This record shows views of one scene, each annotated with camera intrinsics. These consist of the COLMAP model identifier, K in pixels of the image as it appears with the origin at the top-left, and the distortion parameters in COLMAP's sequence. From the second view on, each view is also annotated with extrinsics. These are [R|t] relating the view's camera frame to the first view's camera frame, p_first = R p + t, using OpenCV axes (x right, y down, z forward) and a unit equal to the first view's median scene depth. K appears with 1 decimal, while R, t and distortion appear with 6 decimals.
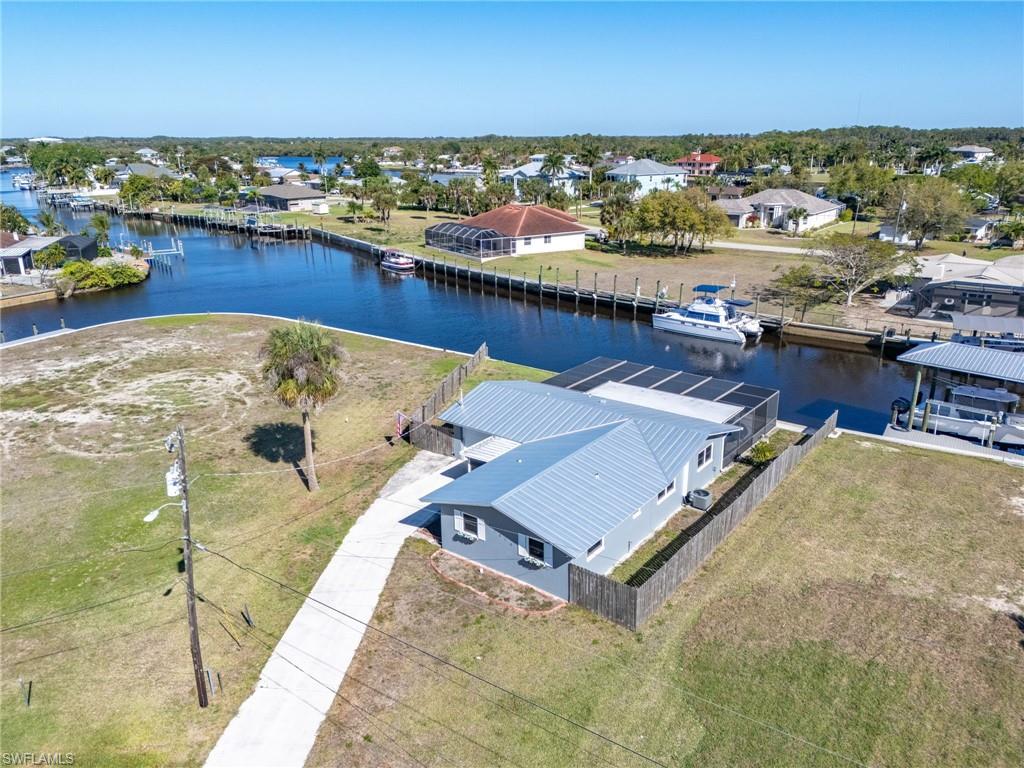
lens RADIAL K [[744.9, 0, 512.0], [0, 744.9, 384.0], [0, 0, 1]] dist [0.041319, -0.004471]
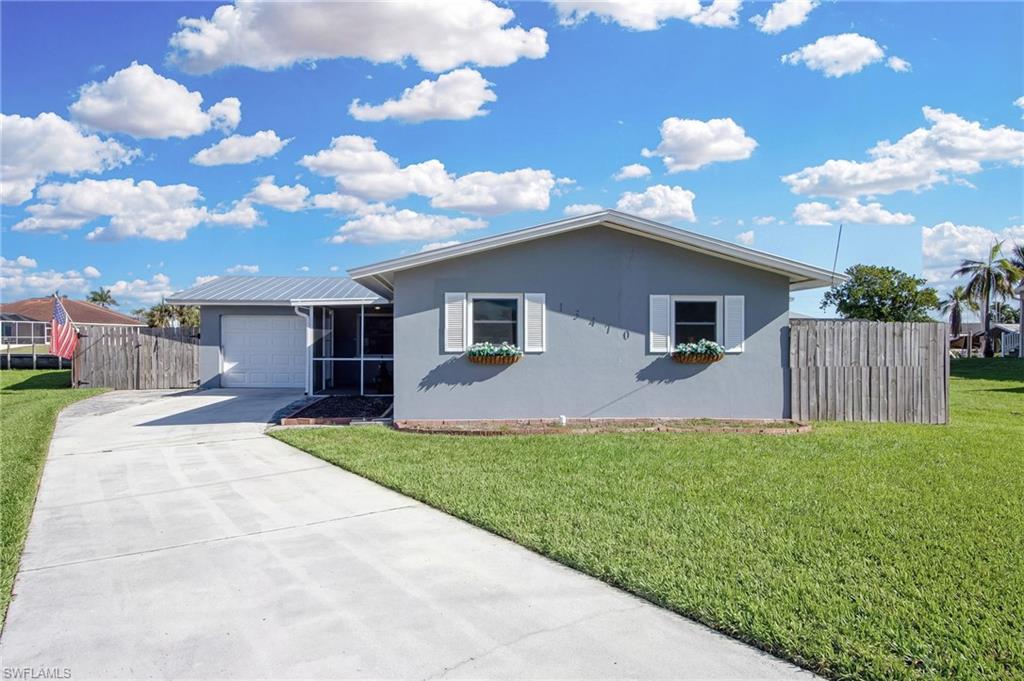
lens RADIAL K [[589.7, 0, 512.0], [0, 589.7, 340.5], [0, 0, 1]] dist [-0.018641, 0.000368]
pose [[0.727570, 0.030361, 0.685361, -0.116158], [0.190472, 0.950803, -0.244322, 0.121287], [-0.659061, 0.308304, 0.685993, 0.345092]]
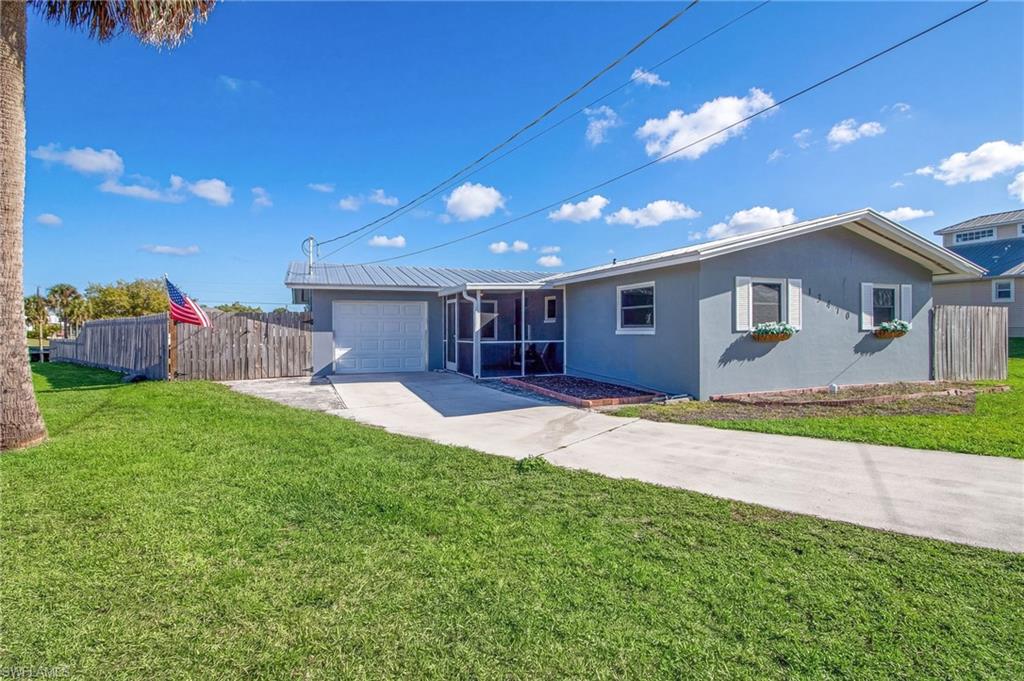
lens RADIAL K [[487.6, 0, 498.0], [0, 487.6, 335.5], [0, 0, 1]] dist [-0.025406, -0.000191]
pose [[0.507542, 0.010739, 0.861560, -0.169613], [0.260595, 0.951180, -0.165371, 0.093296], [-0.821275, 0.308451, 0.479965, 0.440328]]
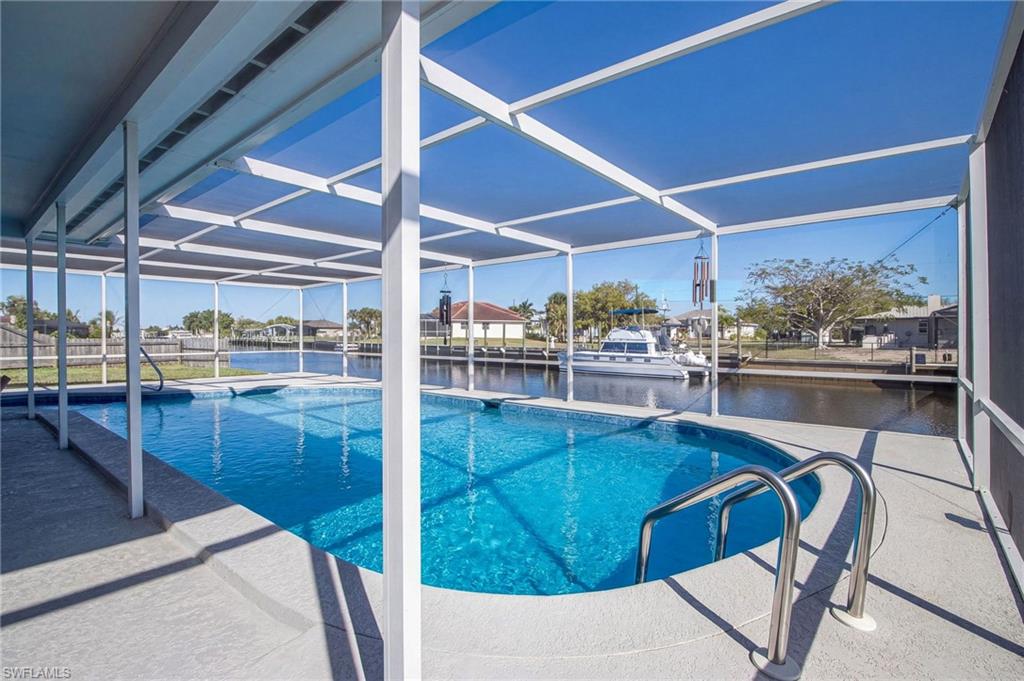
lens RADIAL K [[487.6, 0, 498.0], [0, 487.6, 335.5], [0, 0, 1]] dist [-0.025406, -0.000191]
pose [[0.998256, 0.015715, -0.056911, 0.170438], [-0.032307, 0.952206, -0.303742, 0.043000], [0.049418, 0.305051, 0.951053, 0.580932]]
